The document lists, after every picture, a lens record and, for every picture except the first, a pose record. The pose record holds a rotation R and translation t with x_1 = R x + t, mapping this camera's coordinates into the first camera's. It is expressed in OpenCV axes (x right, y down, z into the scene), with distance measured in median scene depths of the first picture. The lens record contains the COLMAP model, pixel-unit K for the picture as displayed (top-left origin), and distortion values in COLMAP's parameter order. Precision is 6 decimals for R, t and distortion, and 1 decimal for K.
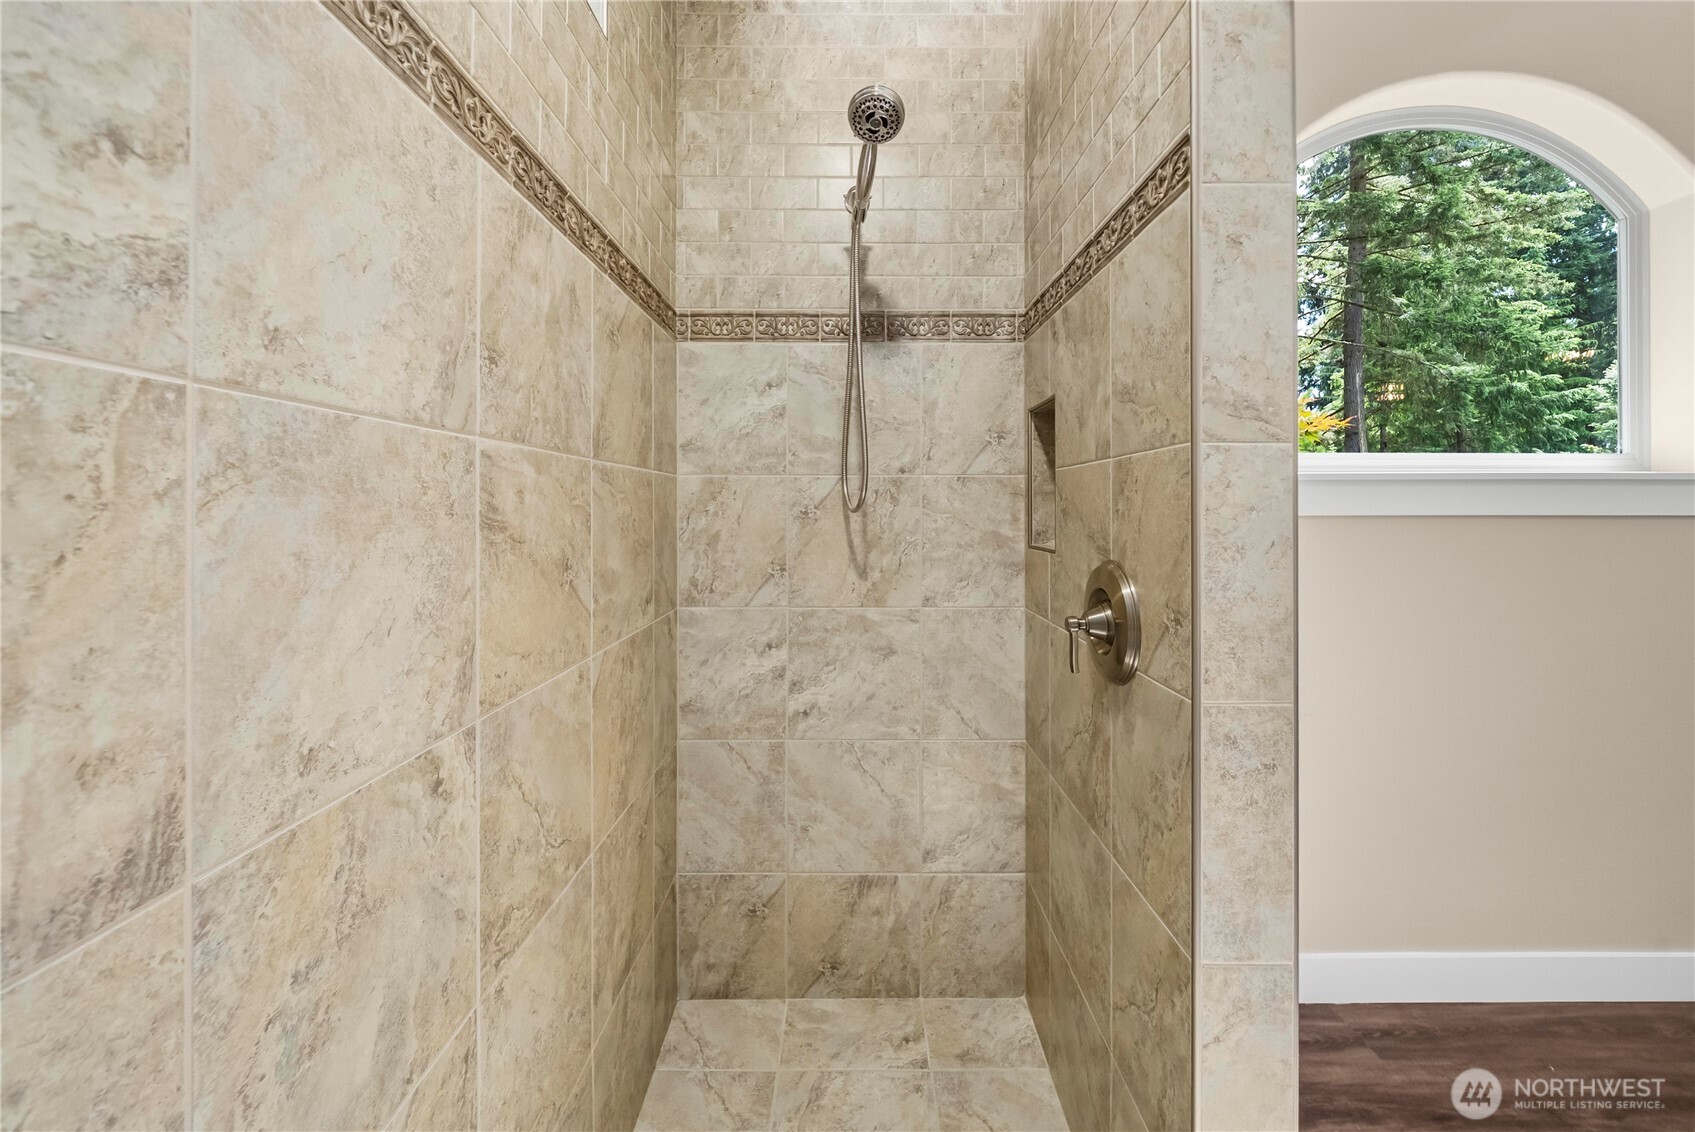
lens RADIAL K [[653.3, 0, 860.0], [0, 653.3, 510.0], [0, 0, 1]] dist [-0.002134, -0.000051]
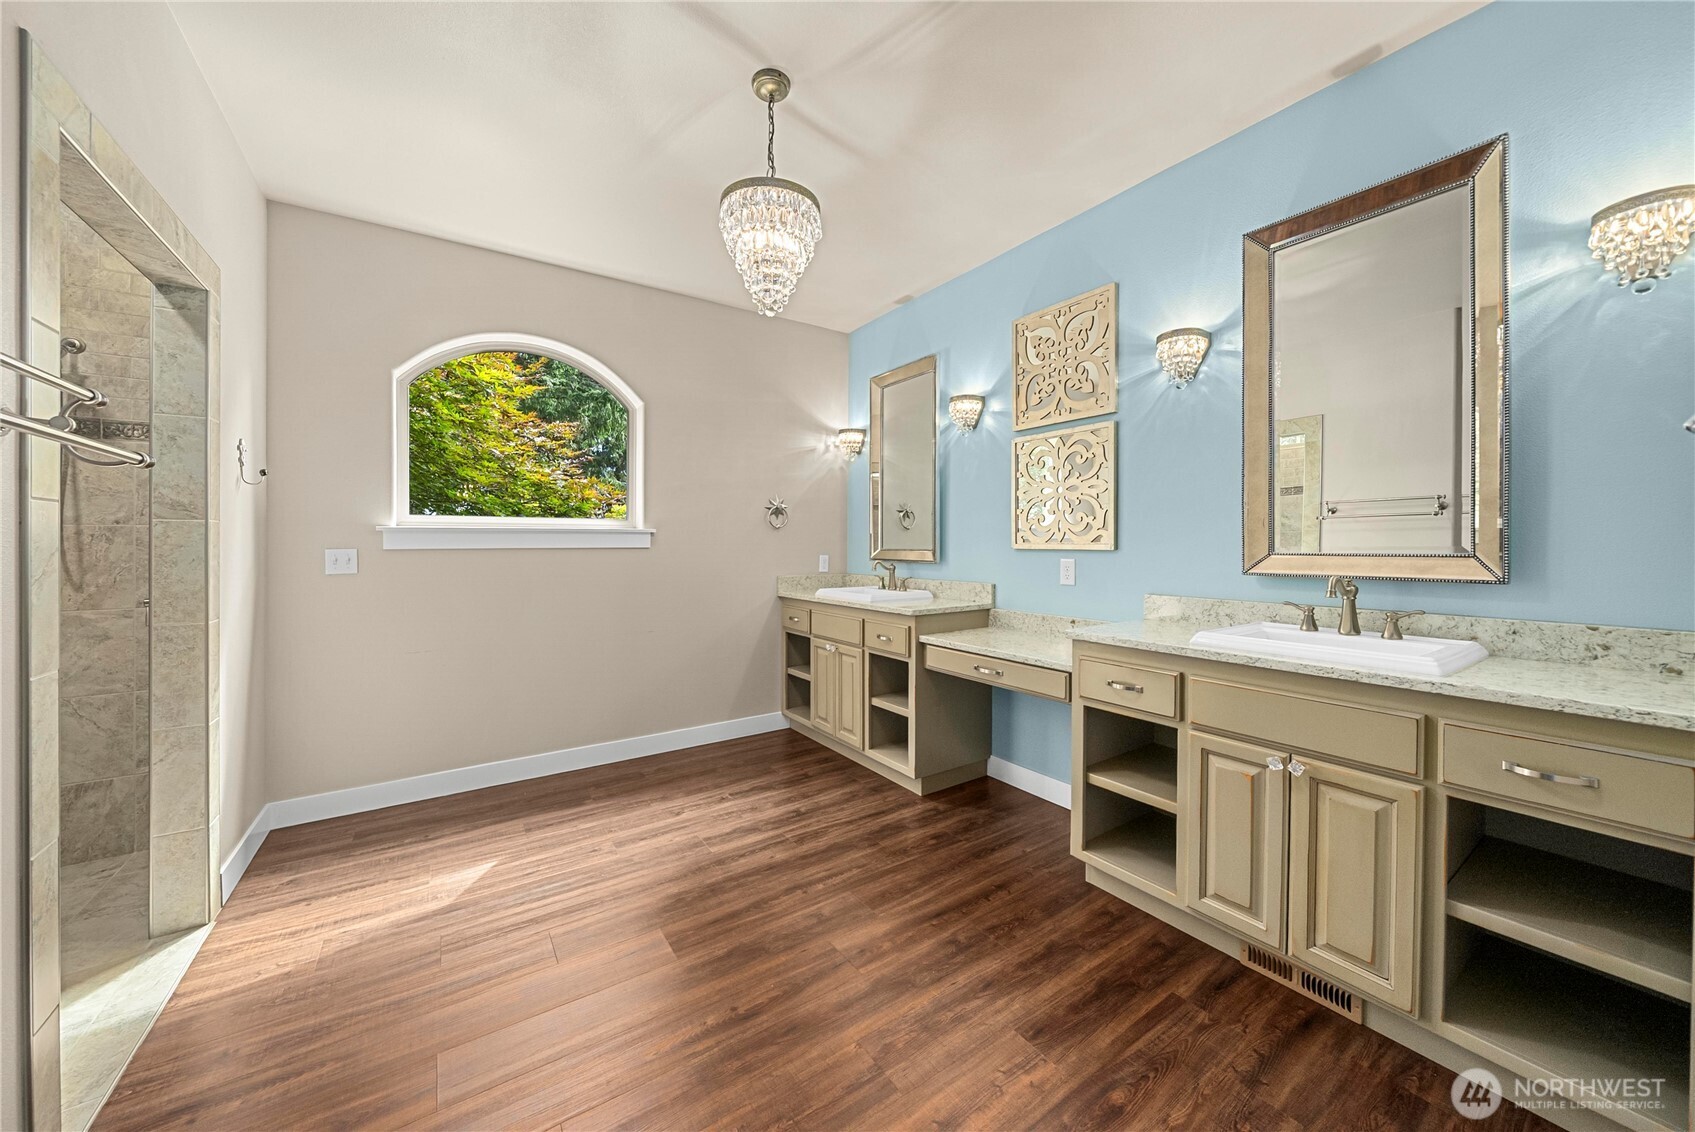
lens RADIAL K [[599.6, 0, 847.5], [0, 599.6, 553.7], [0, 0, 1]] dist [0.000834, -0.000021]
pose [[0.836833, -0.004622, 0.547439, 0.748453], [0.000552, 0.999971, 0.007598, 0.005460], [-0.547458, -0.006056, 0.836811, -1.176873]]
